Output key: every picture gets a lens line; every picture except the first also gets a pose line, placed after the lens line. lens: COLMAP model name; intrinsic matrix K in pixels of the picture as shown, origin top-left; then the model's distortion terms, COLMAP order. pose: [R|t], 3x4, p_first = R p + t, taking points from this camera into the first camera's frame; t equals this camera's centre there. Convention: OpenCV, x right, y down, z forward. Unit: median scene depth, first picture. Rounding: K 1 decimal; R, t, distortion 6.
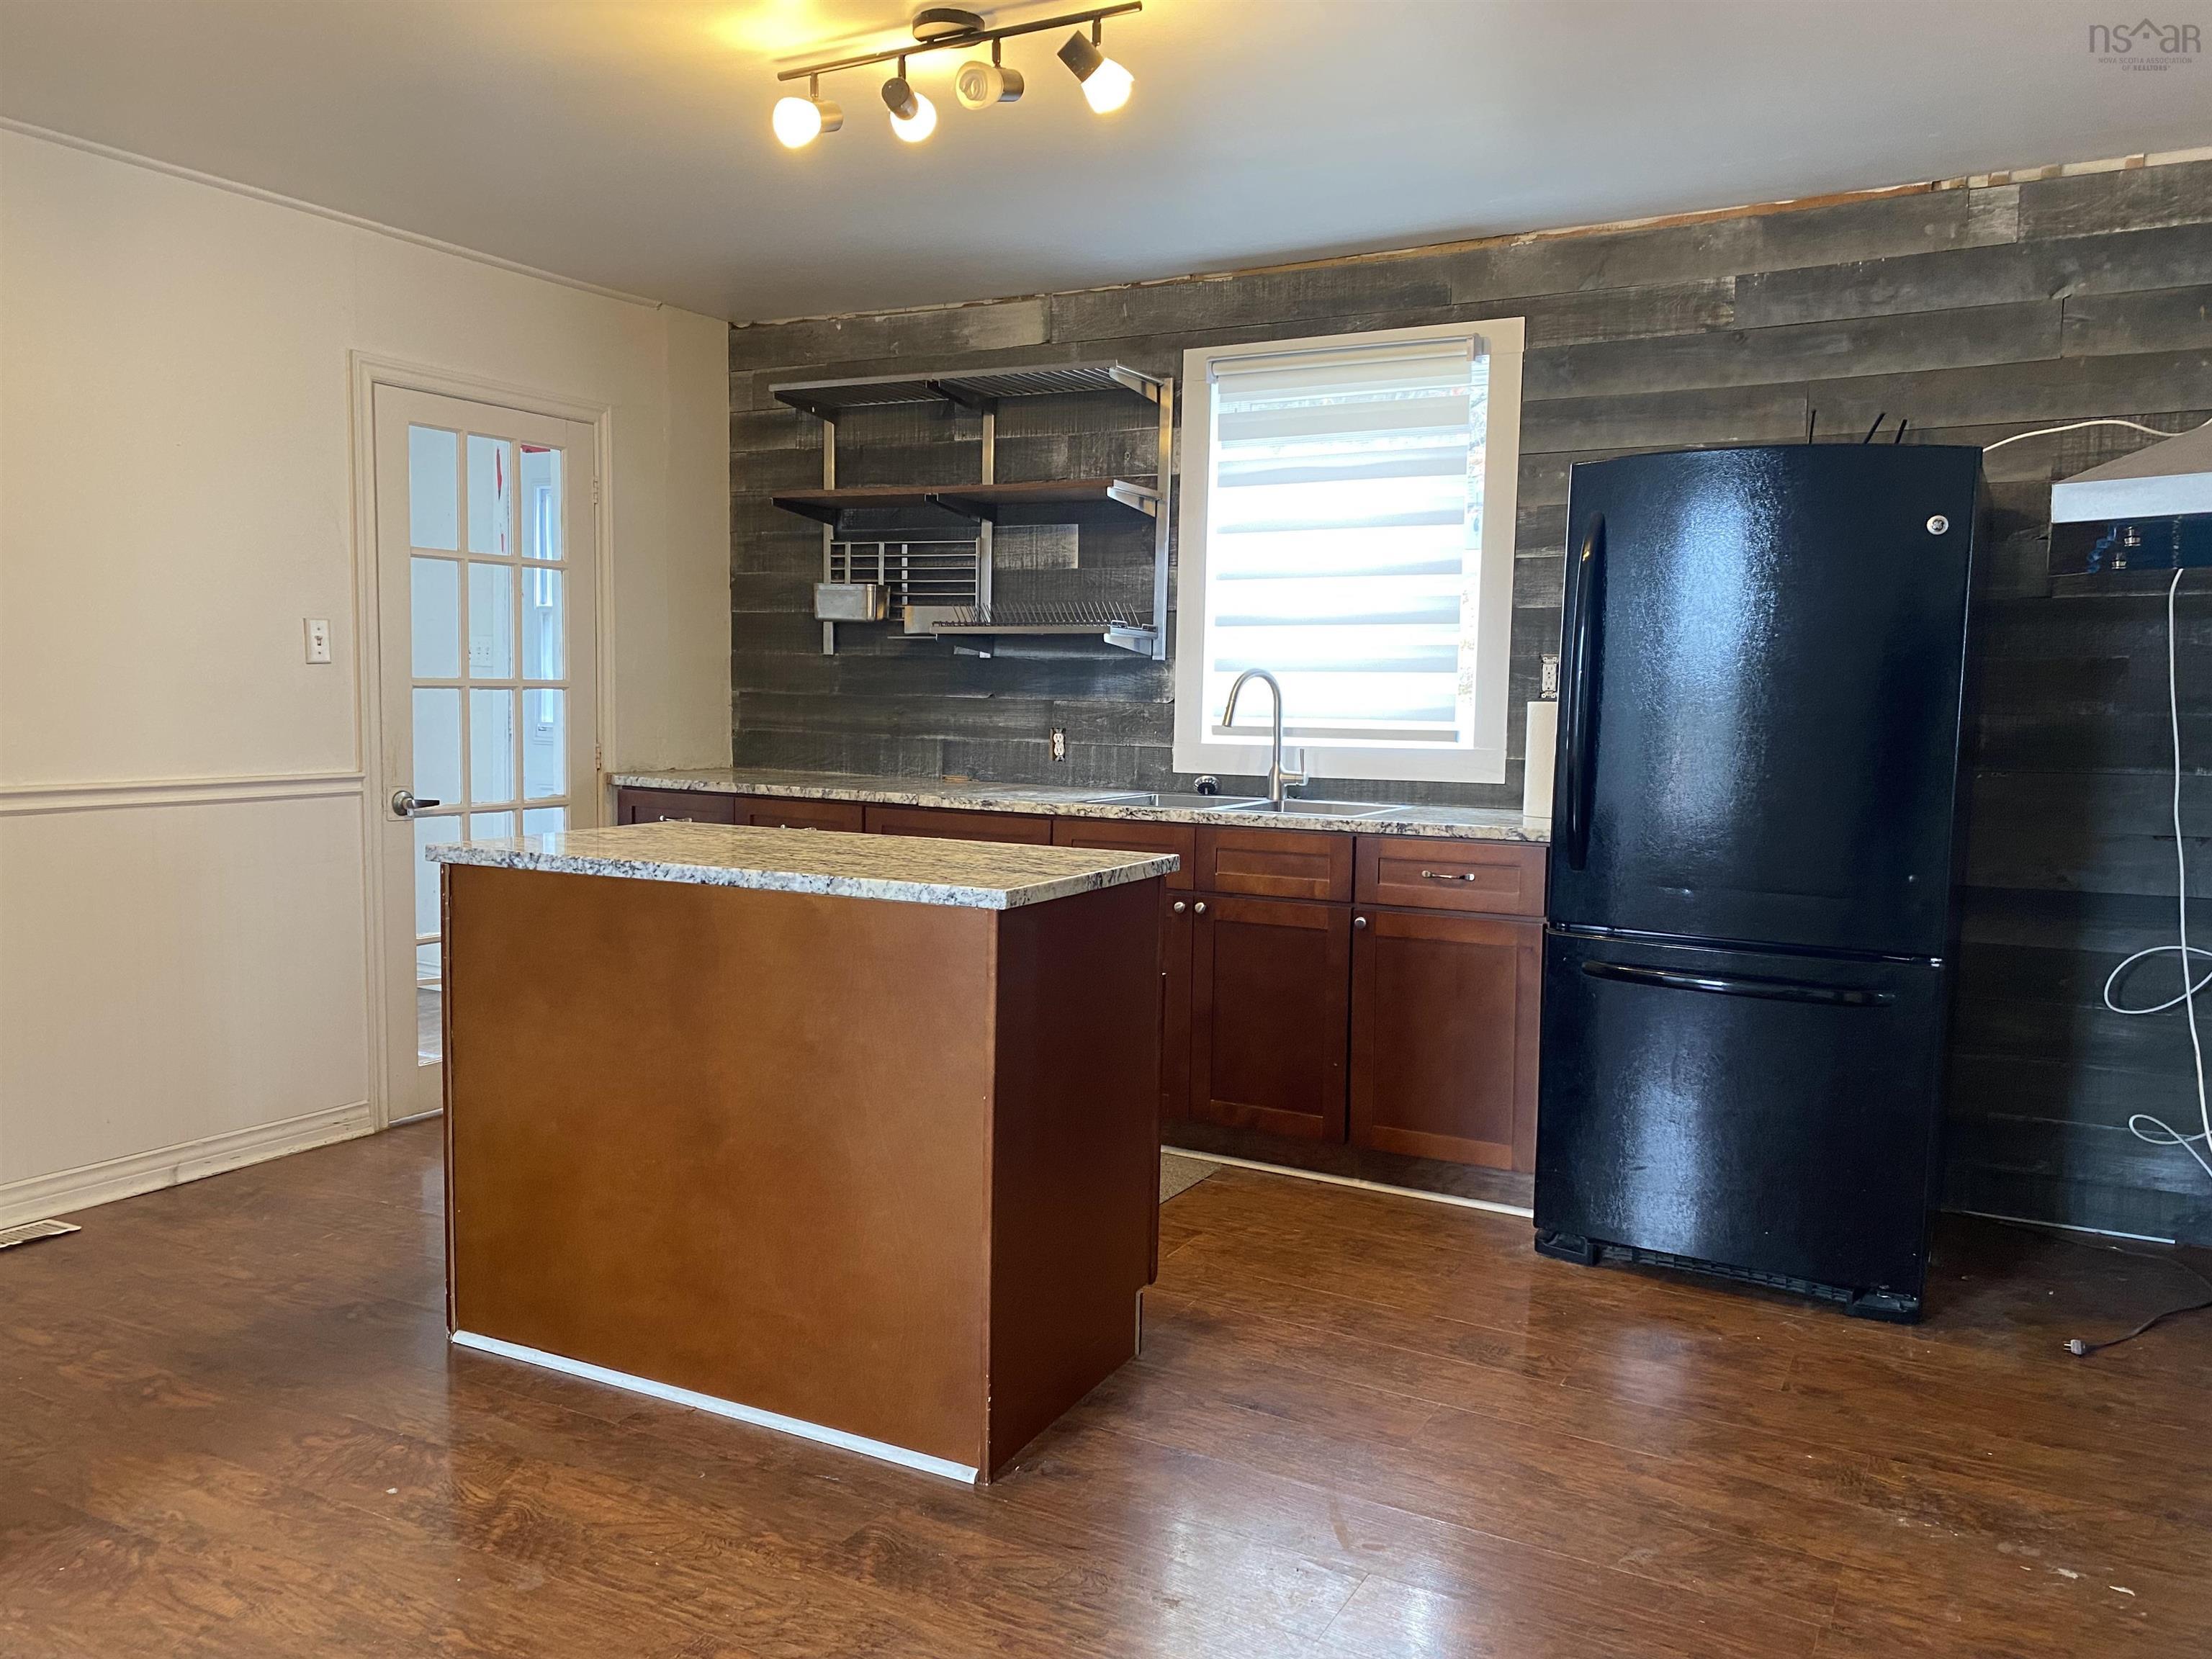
lens RADIAL K [[1677.7, 0, 1096.7], [0, 1677.7, 846.2], [0, 0, 1]] dist [0.007389, -0.020294]
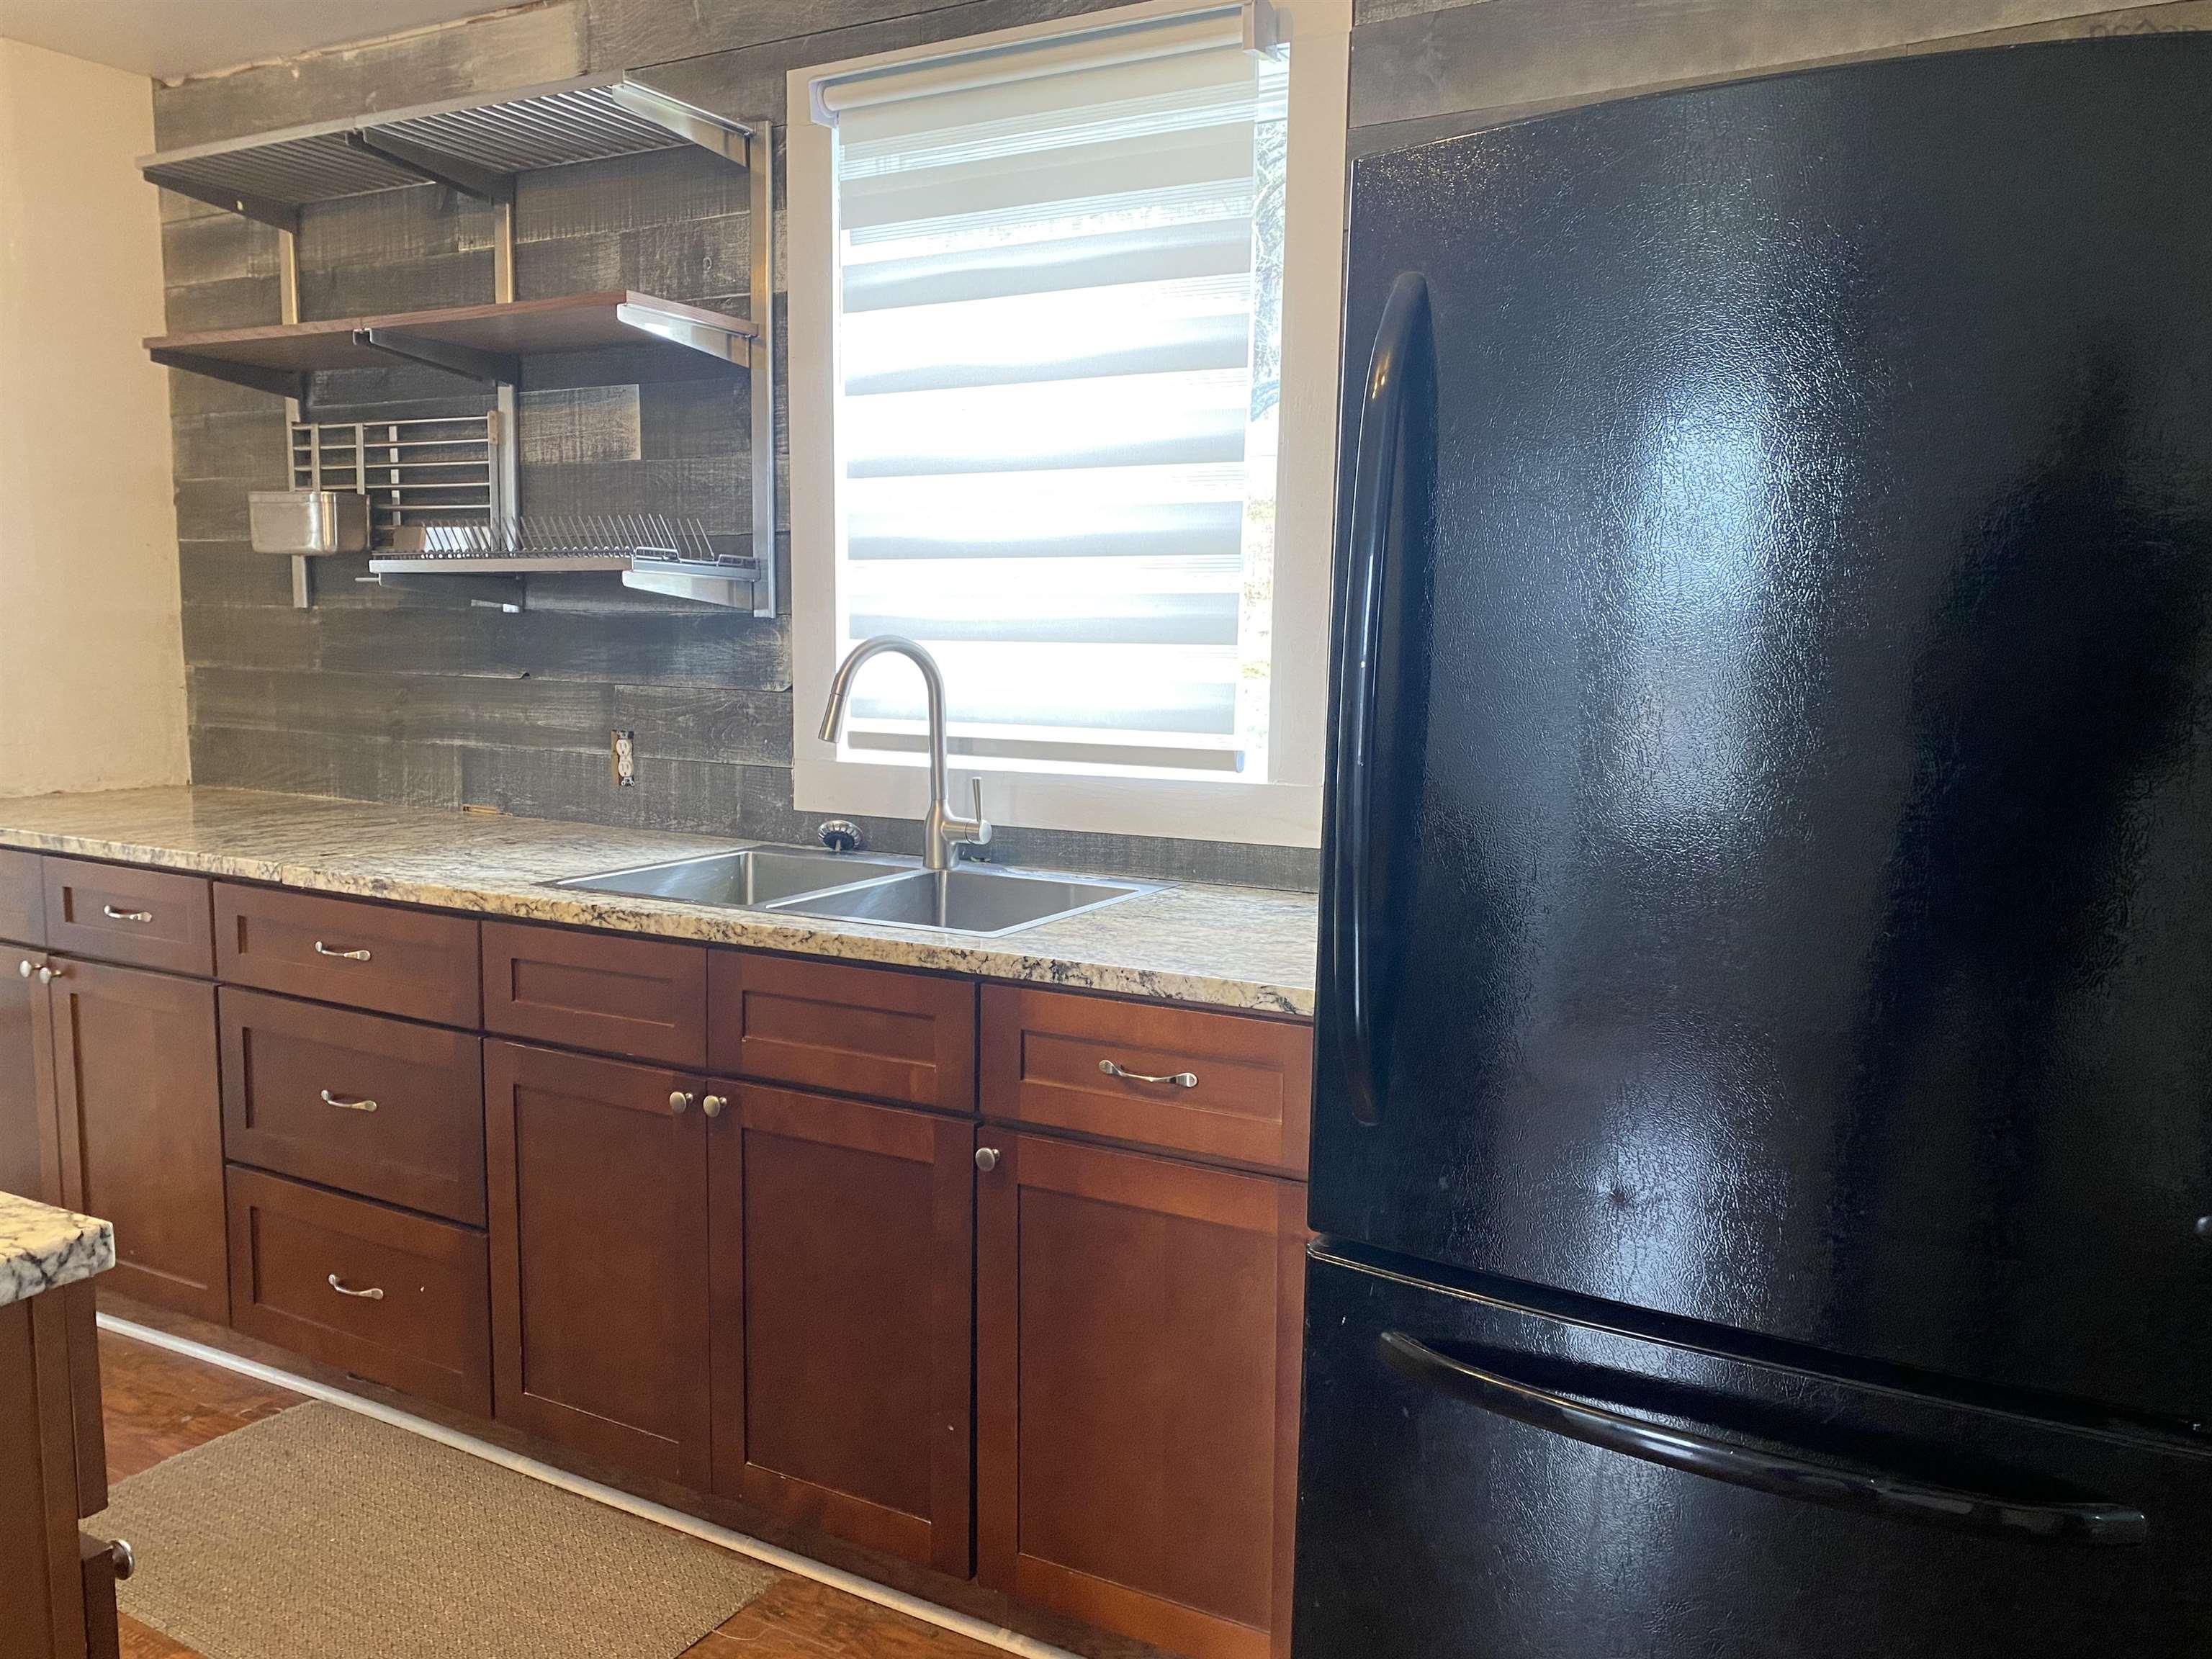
lens RADIAL K [[1677.7, 0, 1121.1], [0, 1677.7, 822.2], [0, 0, 1]] dist [0.007389, -0.020294]
pose [[0.999985, -0.004719, -0.002877, 0.162815], [0.004785, 0.999721, 0.023127, -0.052882], [0.002767, -0.023141, 0.999728, 0.417988]]
